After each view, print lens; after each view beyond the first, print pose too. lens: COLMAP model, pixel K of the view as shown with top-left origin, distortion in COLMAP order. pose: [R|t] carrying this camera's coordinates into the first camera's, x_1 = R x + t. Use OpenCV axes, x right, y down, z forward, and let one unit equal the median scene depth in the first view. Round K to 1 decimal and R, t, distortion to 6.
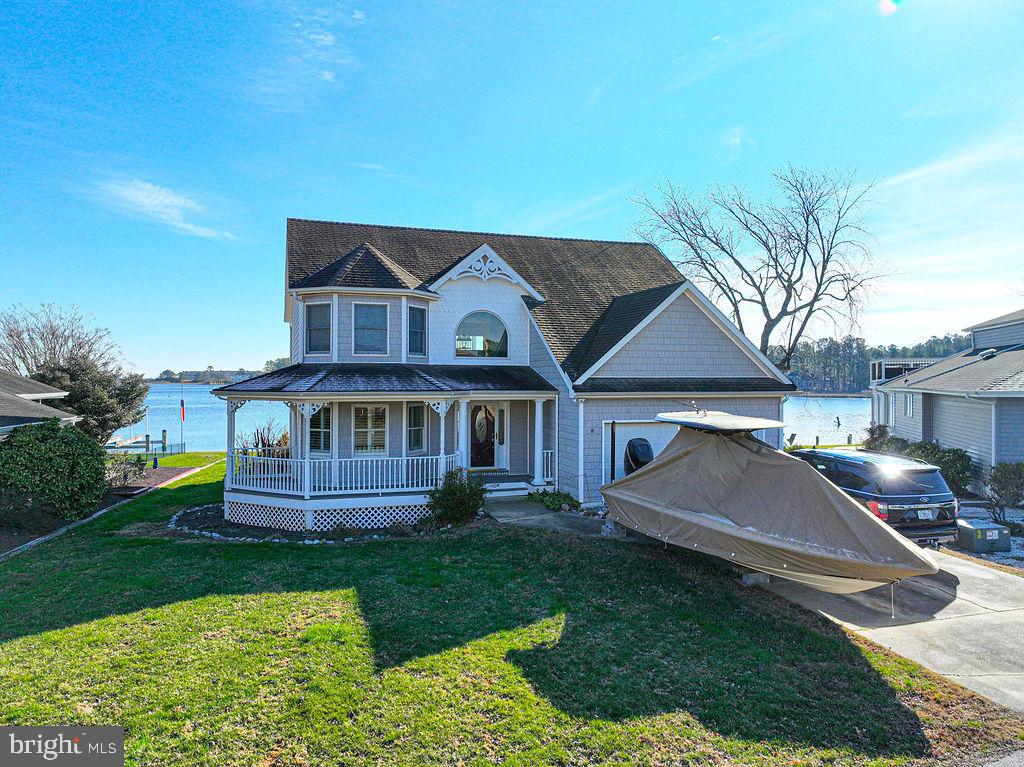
lens RADIAL K [[717.3, 0, 511.3], [0, 717.3, 399.0], [0, 0, 1]] dist [0.009258, 0.004234]
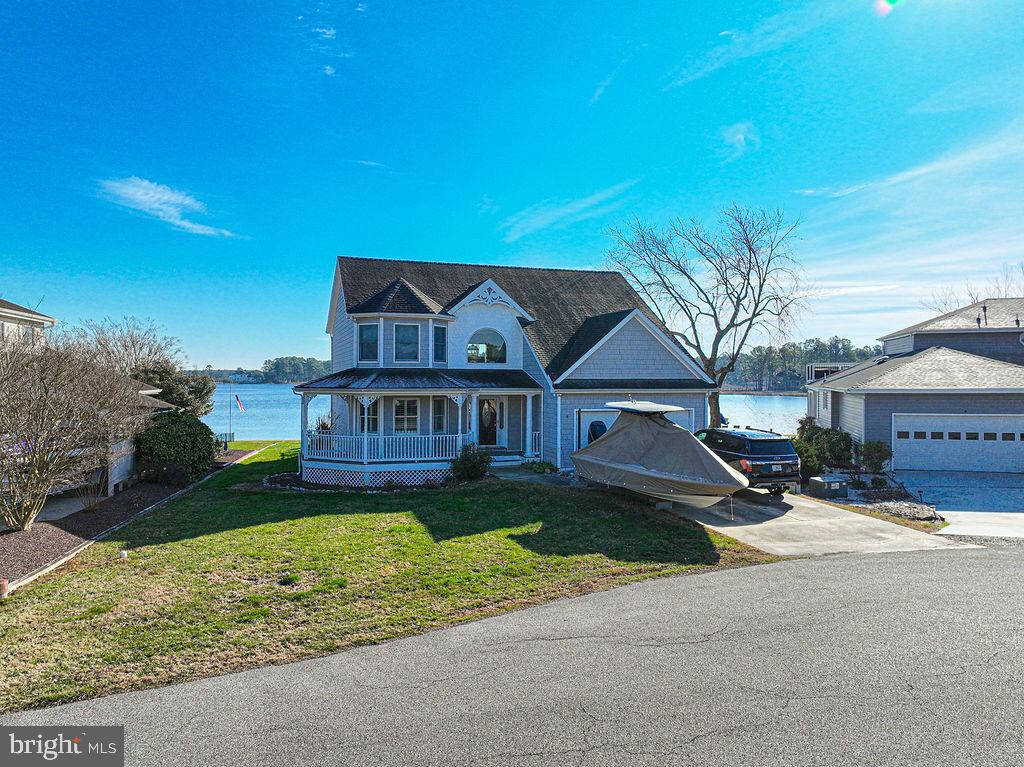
lens RADIAL K [[713.8, 0, 508.9], [0, 713.8, 402.7], [0, 0, 1]] dist [0.002680, 0.004285]
pose [[0.999998, 0.000821, 0.001976, -0.003209], [-0.000833, 0.999980, 0.006212, 0.007878], [-0.001971, -0.006213, 0.999979, -0.365001]]
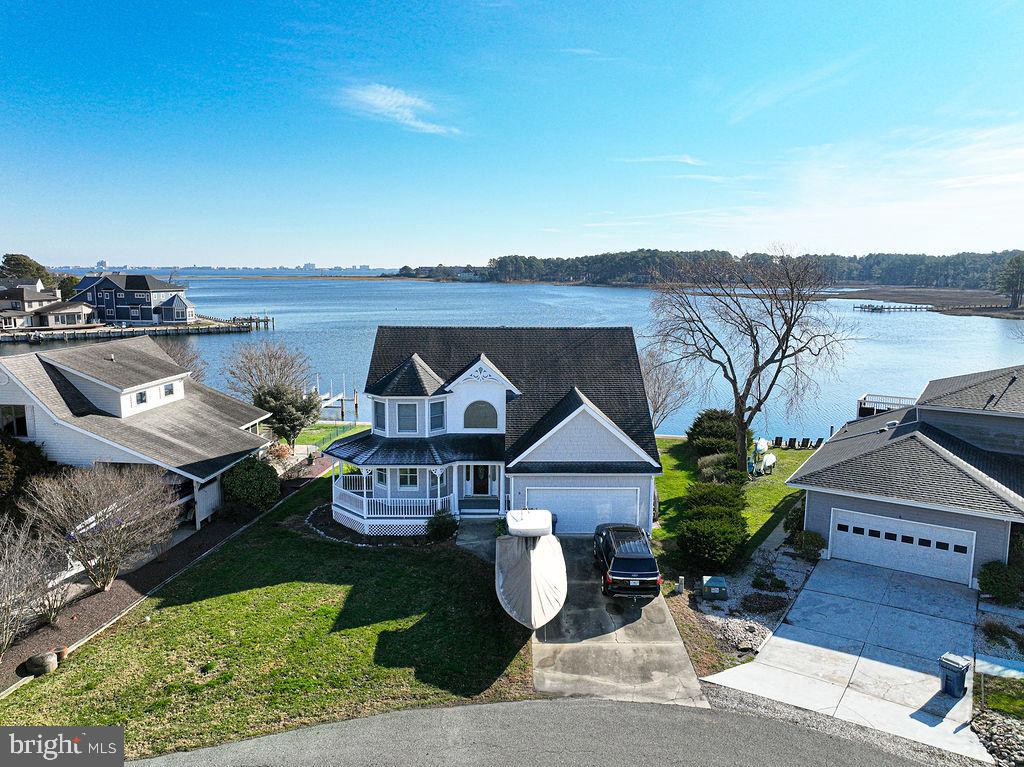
lens RADIAL K [[722.9, 0, 512.0], [0, 722.9, 383.5], [0, 0, 1]] dist [-0.002049, 0.014033]
pose [[0.953342, 0.049172, -0.297861, 0.551454], [-0.009661, 0.991110, 0.132695, -0.408533], [0.301738, -0.123626, 0.945342, -0.548685]]
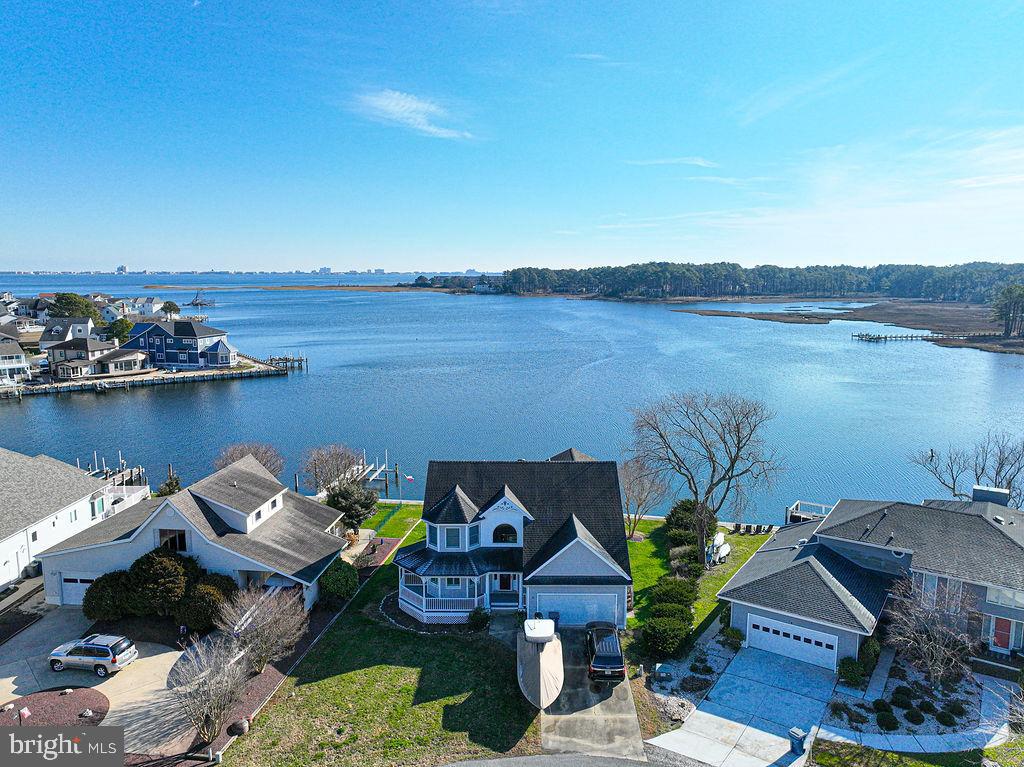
lens RADIAL K [[722.9, 0, 512.0], [0, 722.9, 383.5], [0, 0, 1]] dist [-0.002049, 0.014033]
pose [[0.947528, 0.047343, -0.316148, 0.731433], [-0.005559, 0.991264, 0.131779, -0.927480], [0.319625, -0.123107, 0.939513, -1.150208]]
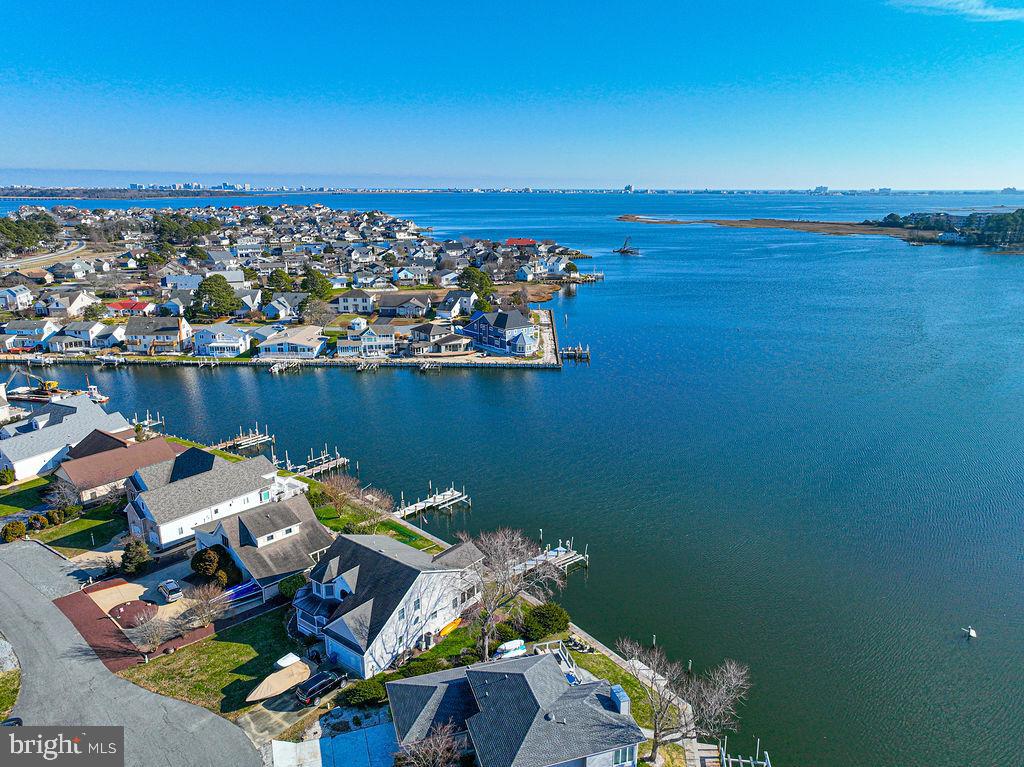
lens RADIAL K [[722.9, 0, 512.0], [0, 722.9, 383.5], [0, 0, 1]] dist [-0.002049, 0.014033]
pose [[0.554192, 0.217505, -0.803469, 3.436500], [-0.016065, 0.967872, 0.250930, -2.254613], [0.832234, -0.126155, 0.539882, -0.155991]]
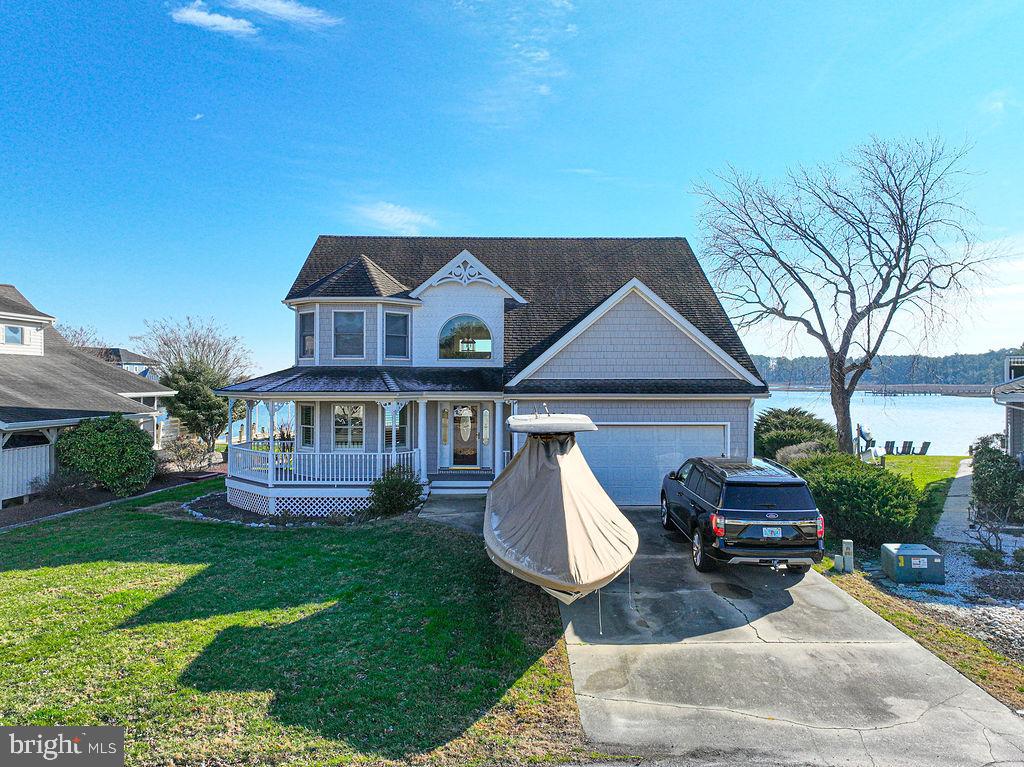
lens RADIAL K [[720.7, 0, 512.0], [0, 720.7, 383.5], [0, 0, 1]] dist [-0.031827, 0.052116]
pose [[0.954541, 0.001066, -0.298079, 0.364276], [-0.007683, 0.999749, -0.021027, -0.001986], [0.297982, 0.022361, 0.954310, 0.031472]]
